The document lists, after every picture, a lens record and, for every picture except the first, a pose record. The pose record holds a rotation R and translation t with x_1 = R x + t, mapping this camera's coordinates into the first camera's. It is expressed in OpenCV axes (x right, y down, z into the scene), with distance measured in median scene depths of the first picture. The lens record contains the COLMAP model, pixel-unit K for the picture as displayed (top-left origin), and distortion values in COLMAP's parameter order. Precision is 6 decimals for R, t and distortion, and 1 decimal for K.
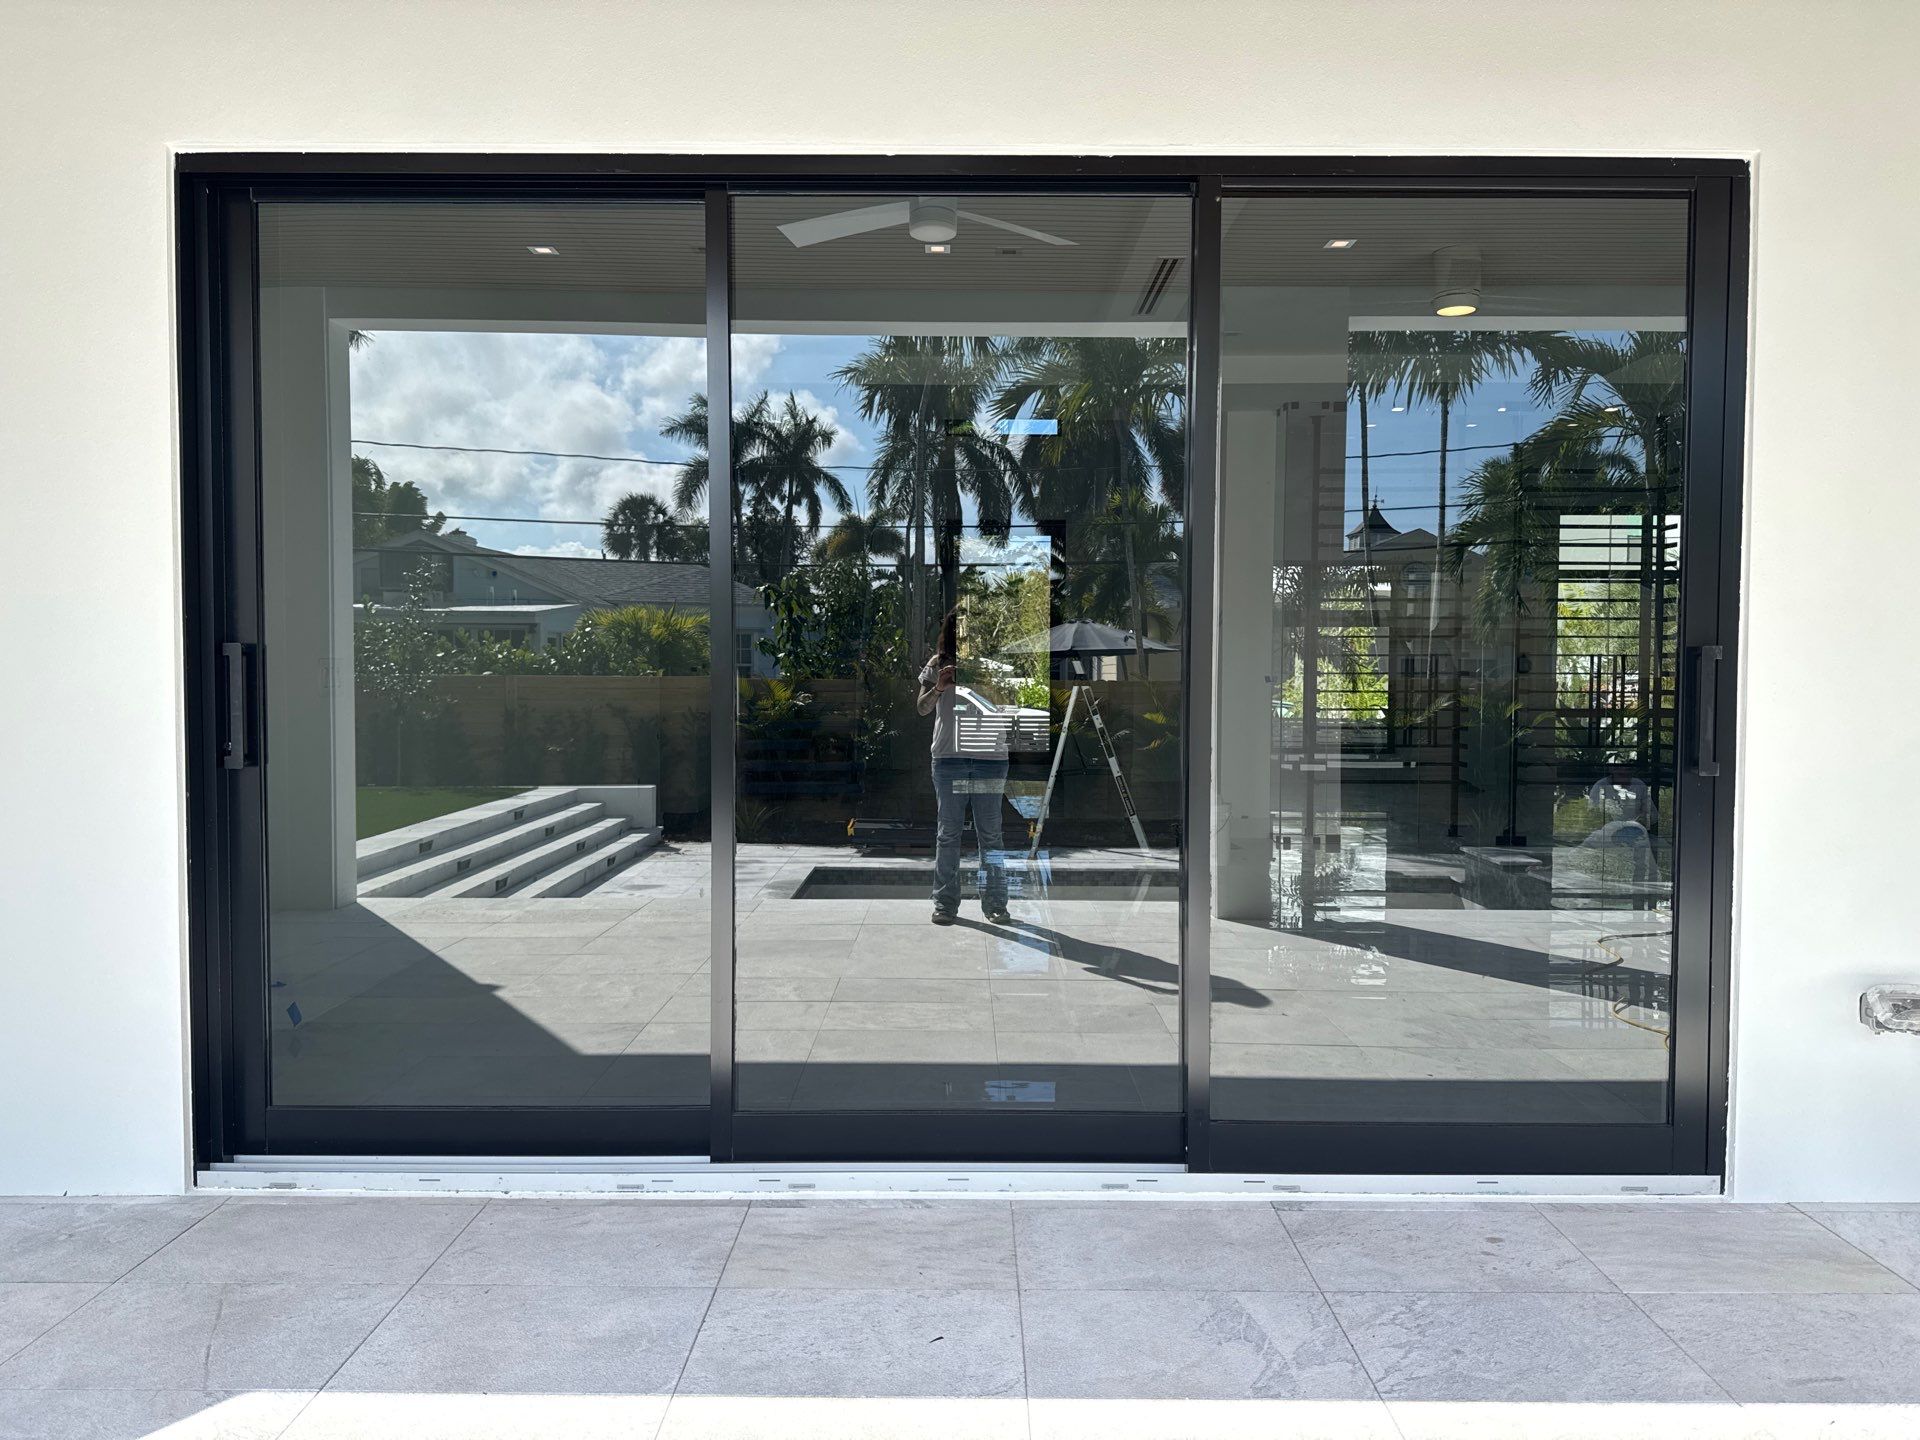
lens RADIAL K [[1362.7, 0, 949.6], [0, 1362.7, 731.3], [0, 0, 1]] dist [0.063185, -0.094176]
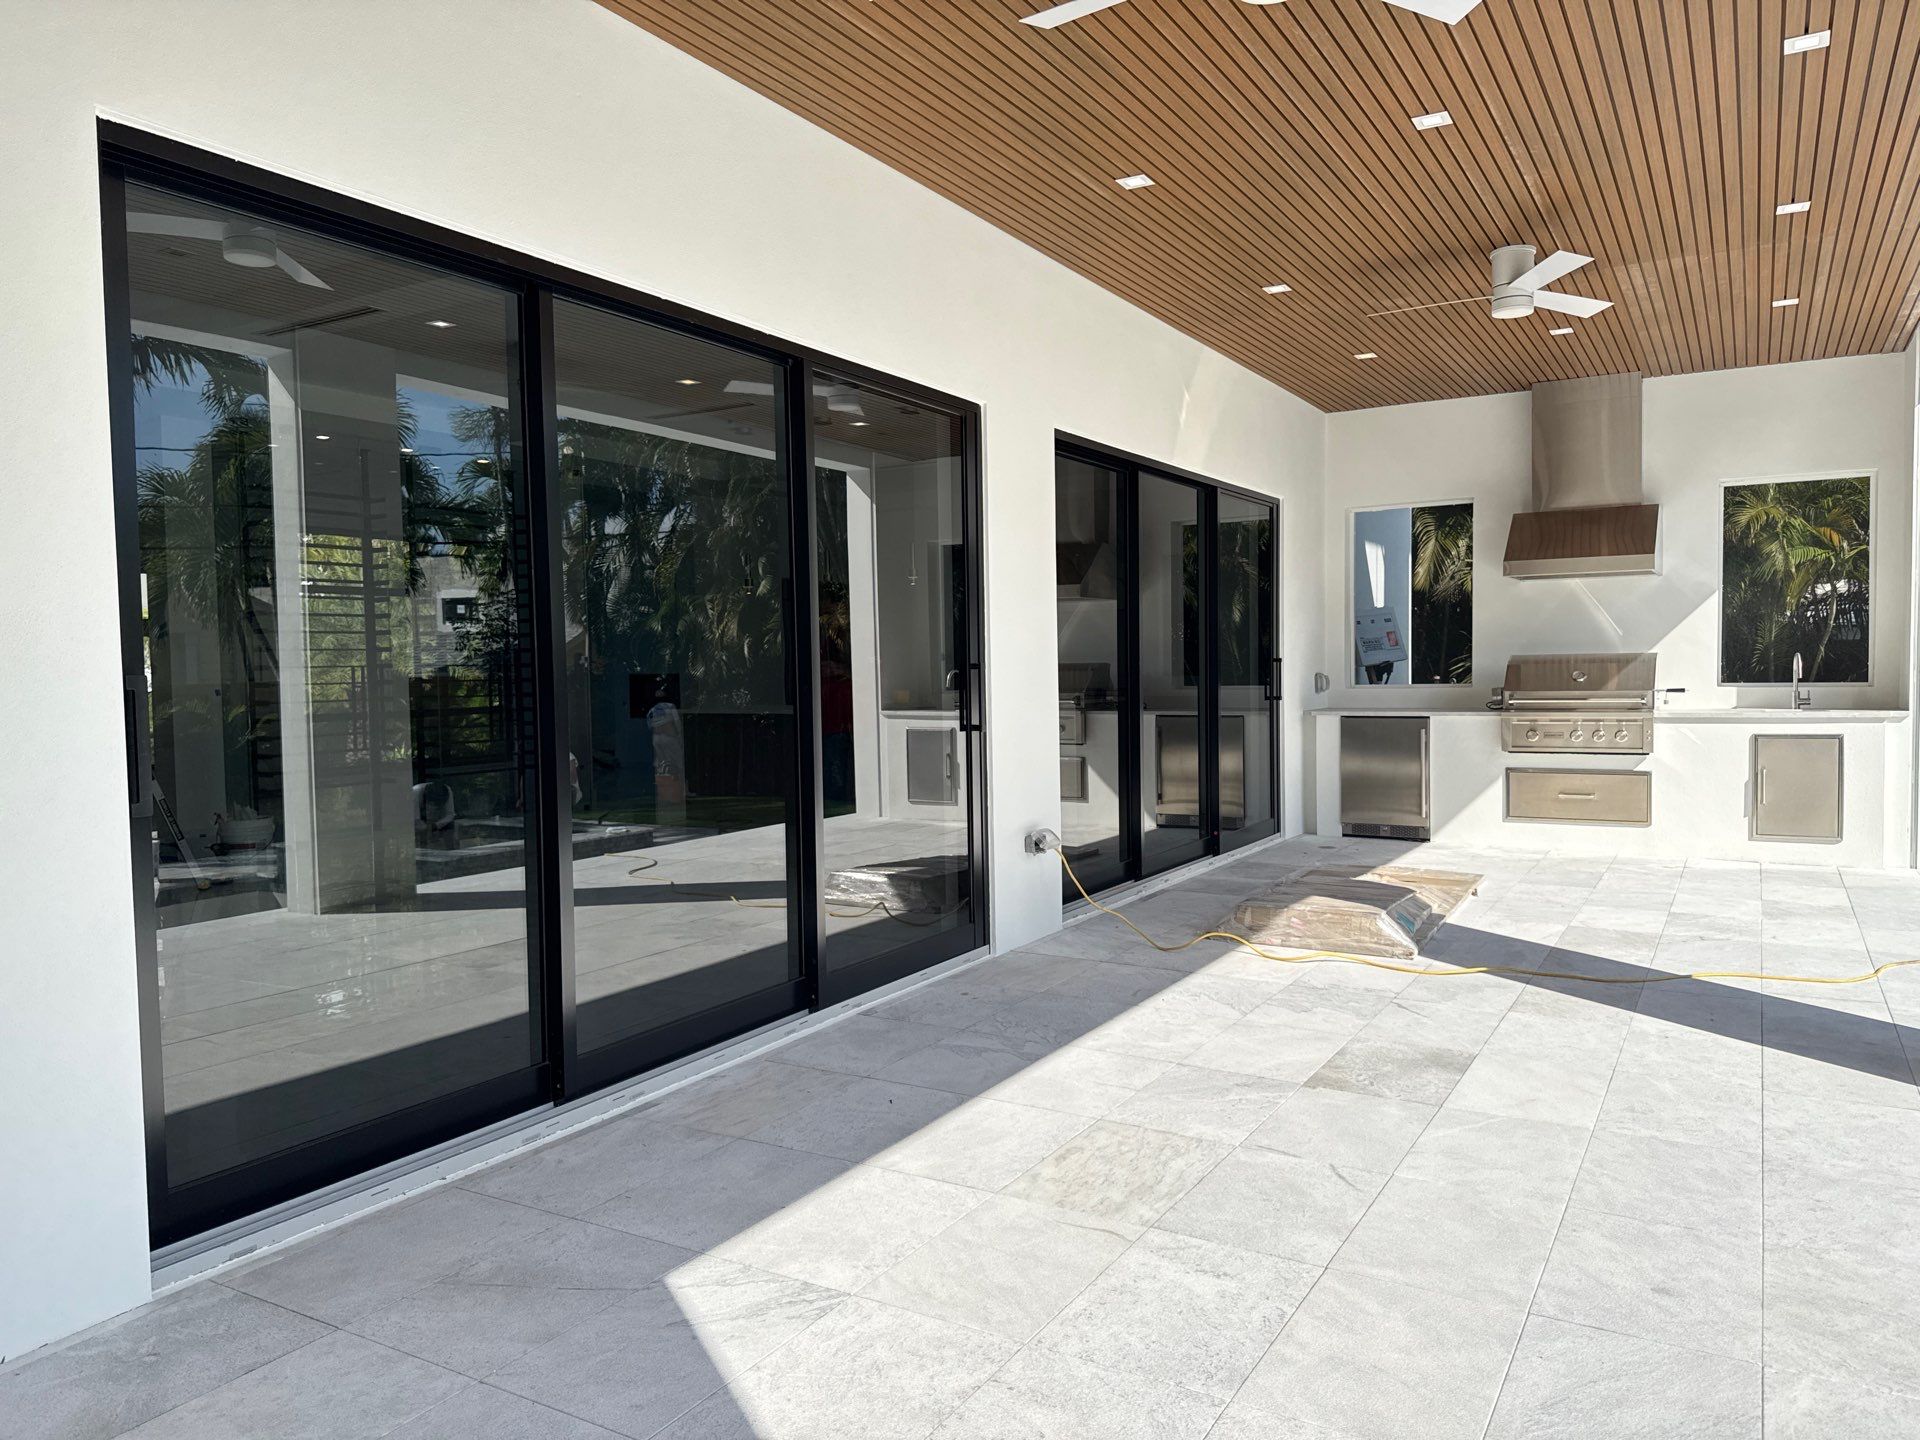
lens RADIAL K [[1355.1, 0, 978.1], [0, 1355.1, 726.8], [0, 0, 1]] dist [0.075385, -0.101215]
pose [[0.490011, -0.052145, 0.870155, -1.072835], [0.060631, 0.997831, 0.025653, -0.020259], [-0.869605, 0.040188, 0.492109, 0.097899]]
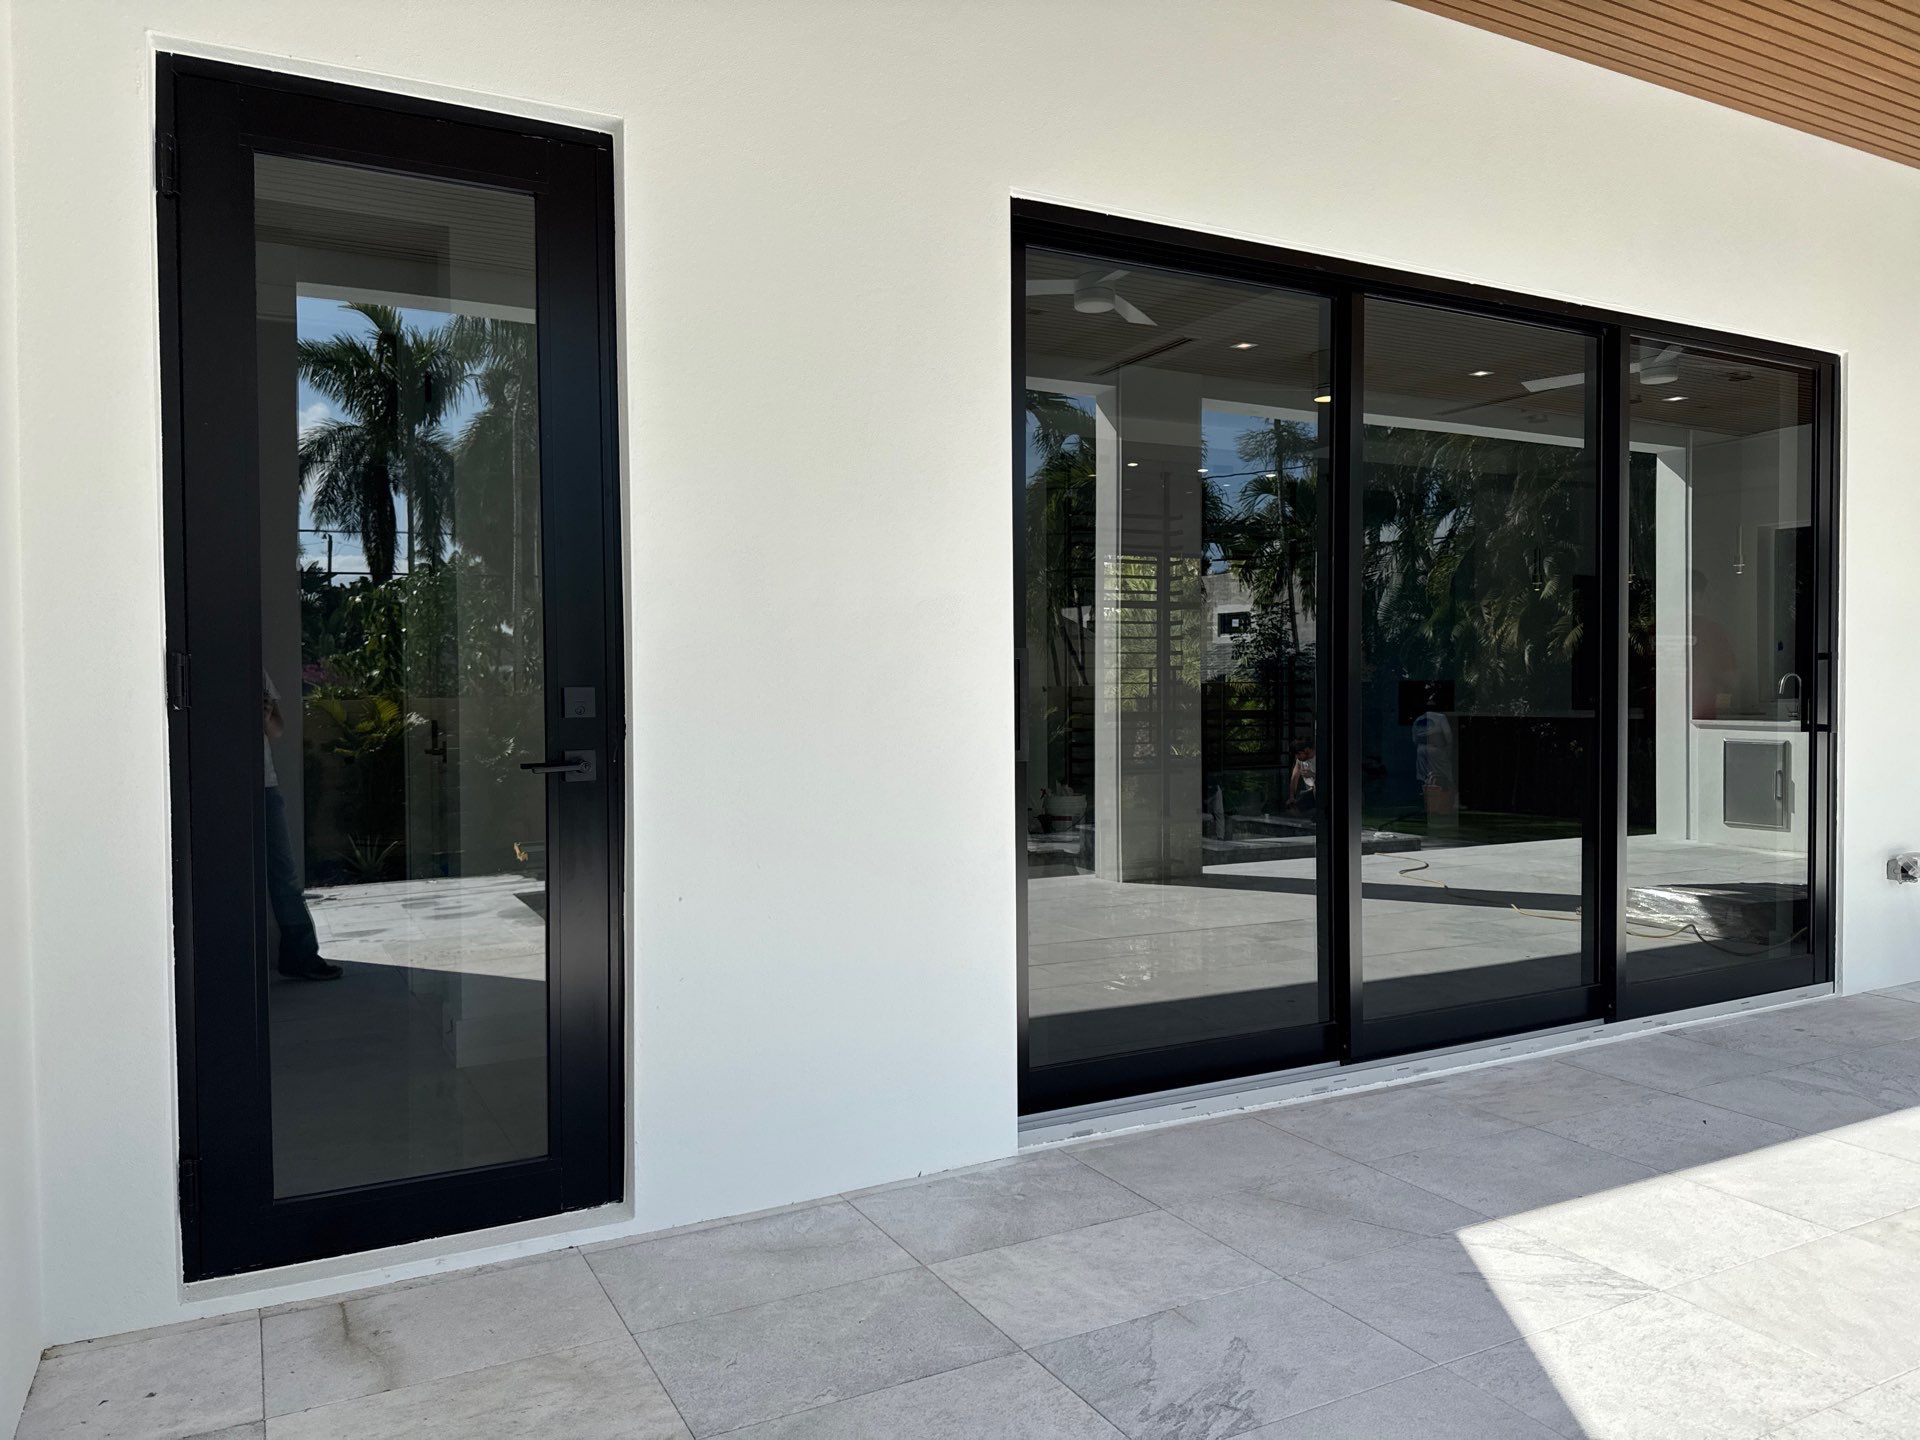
lens RADIAL K [[1371.8, 0, 933.0], [0, 1371.8, 720.2], [0, 0, 1]] dist [-0.008836, -0.007839]
pose [[0.885066, -0.020539, 0.465012, -1.142759], [0.031750, 0.999363, -0.016290, 0.012397], [-0.464381, 0.029182, 0.885155, 0.073189]]
